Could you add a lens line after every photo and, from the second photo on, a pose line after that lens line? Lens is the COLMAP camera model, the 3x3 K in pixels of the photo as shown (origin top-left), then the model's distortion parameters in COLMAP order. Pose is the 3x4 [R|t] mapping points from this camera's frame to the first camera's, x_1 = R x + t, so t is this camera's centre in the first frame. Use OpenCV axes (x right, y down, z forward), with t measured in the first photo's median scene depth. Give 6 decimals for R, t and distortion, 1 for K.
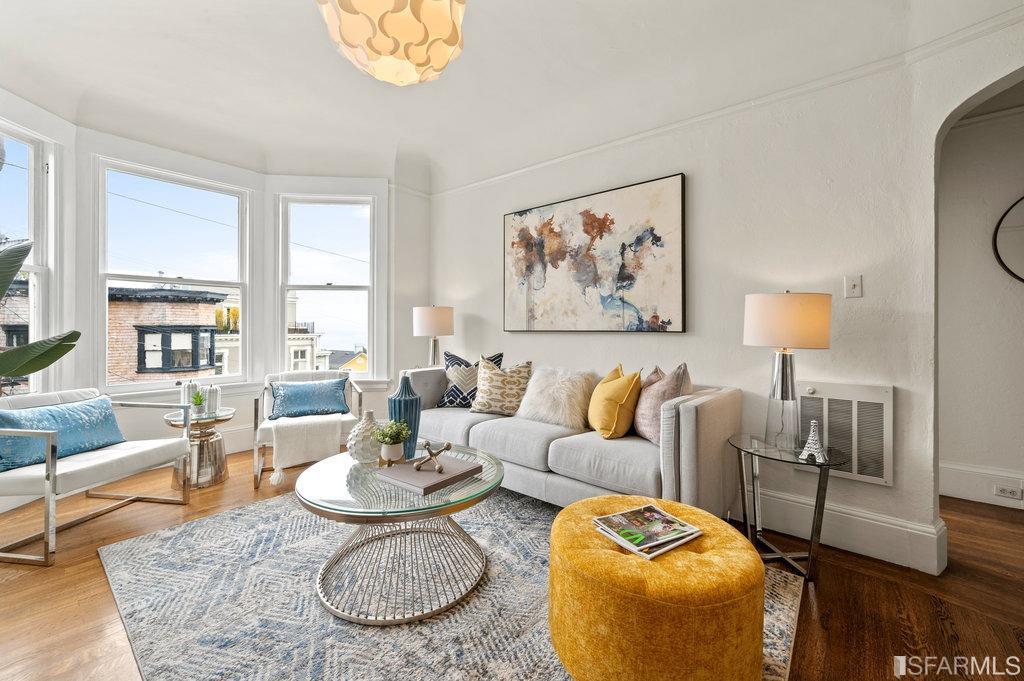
lens RADIAL K [[412.4, 0, 517.3], [0, 412.4, 326.7], [0, 0, 1]] dist [-0.003613, 0.000963]
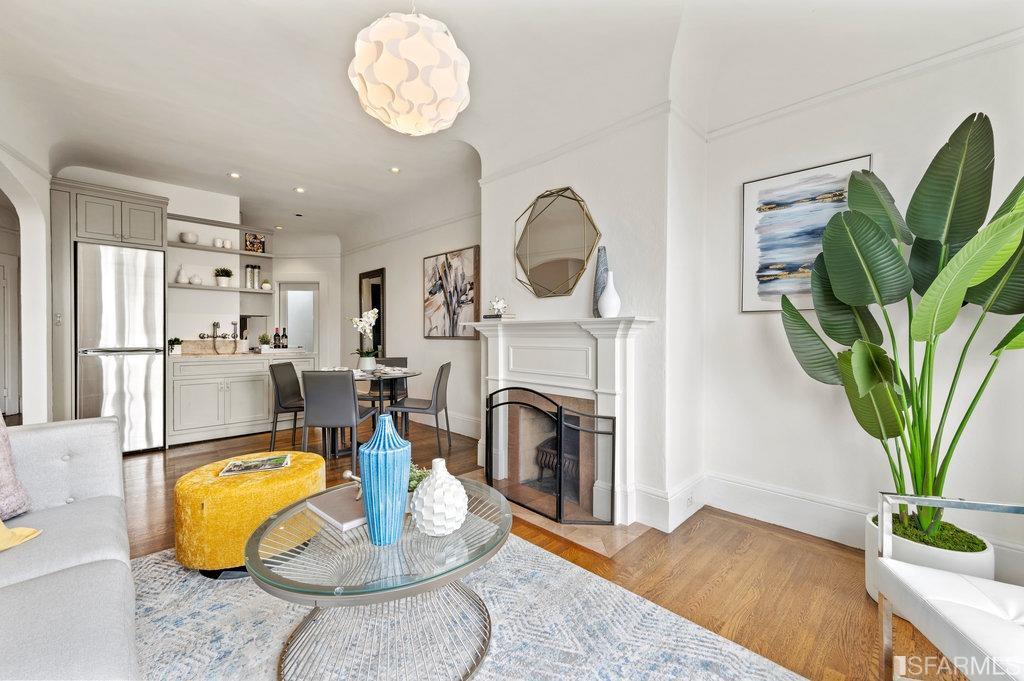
lens RADIAL K [[412.4, 0, 516.3], [0, 412.4, 343.2], [0, 0, 1]] dist [-0.003613, 0.000963]
pose [[-0.995929, -0.004602, 0.090028, -0.363286], [-0.002834, 0.999801, 0.019750, -0.003530], [-0.090101, 0.019415, -0.995743, 1.111642]]
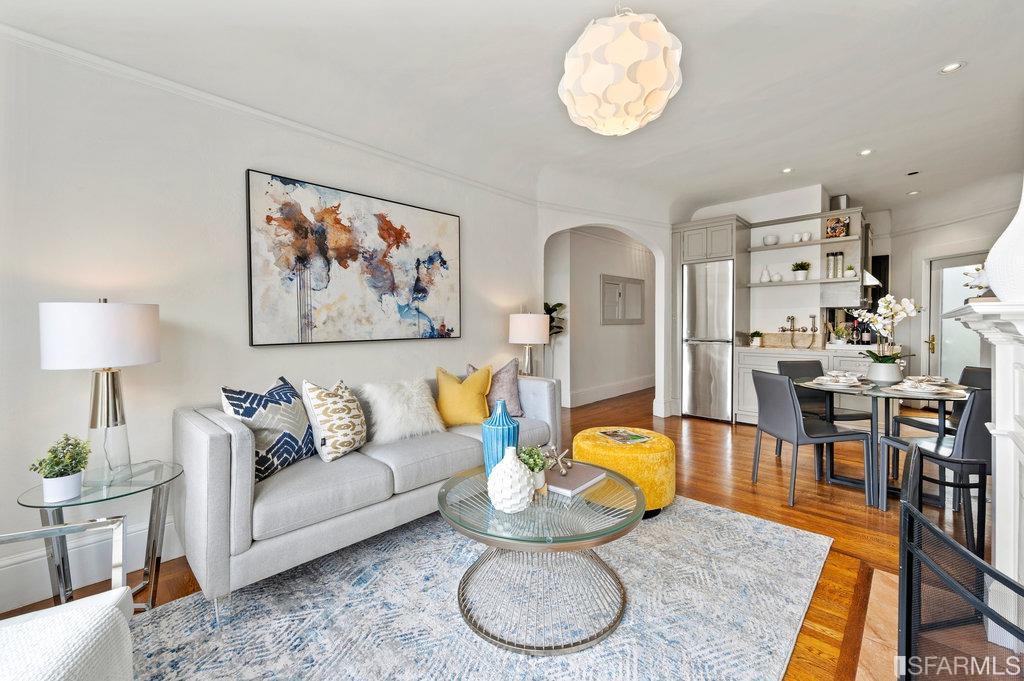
lens RADIAL K [[412.4, 0, 511.4], [0, 412.4, 332.3], [0, 0, 1]] dist [-0.003613, 0.000963]
pose [[0.084523, -0.023336, 0.996148, -0.770511], [0.005081, 0.999723, 0.022989, -0.028035], [-0.996409, 0.003118, 0.084618, 0.617882]]
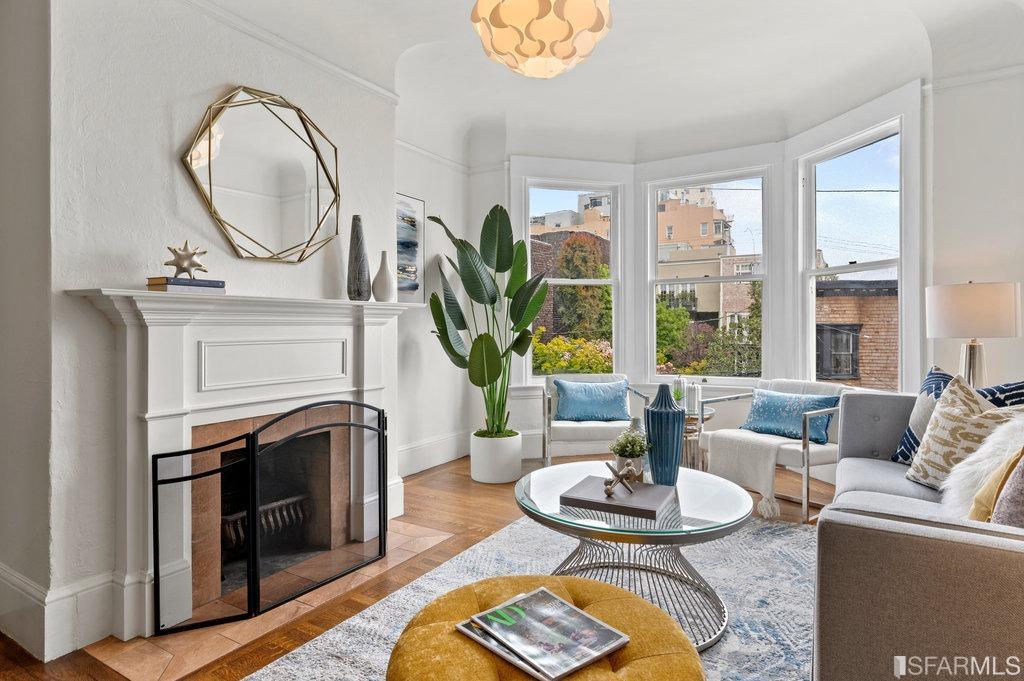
lens RADIAL K [[558.2, 0, 522.5], [0, 558.2, 333.2], [0, 0, 1]] dist [0.000648, -0.002201]
pose [[0.142418, 0.009824, -0.989758, 0.514854], [0.003203, 0.999941, 0.010386, 0.006004], [0.989801, -0.004649, 0.142378, 0.374526]]
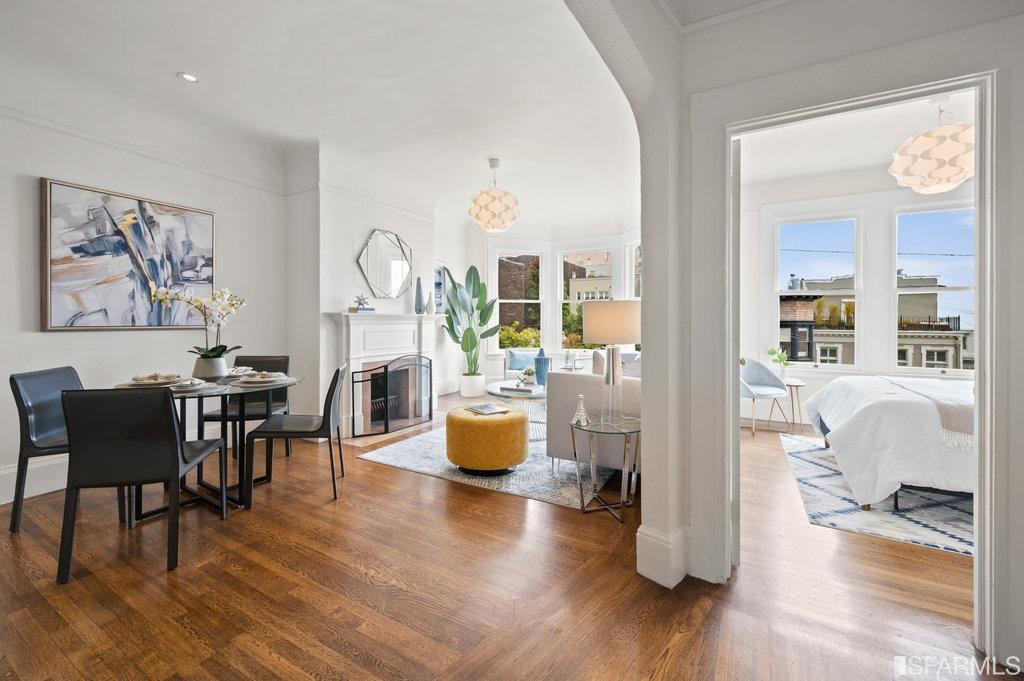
lens RADIAL K [[412.4, 0, 517.9], [0, 412.4, 327.3], [0, 0, 1]] dist [-0.003613, 0.000963]
pose [[0.172251, 0.015540, -0.984931, 1.197998], [-0.001745, 0.999879, 0.015470, -0.011813], [0.985052, -0.000946, 0.172257, 0.337095]]
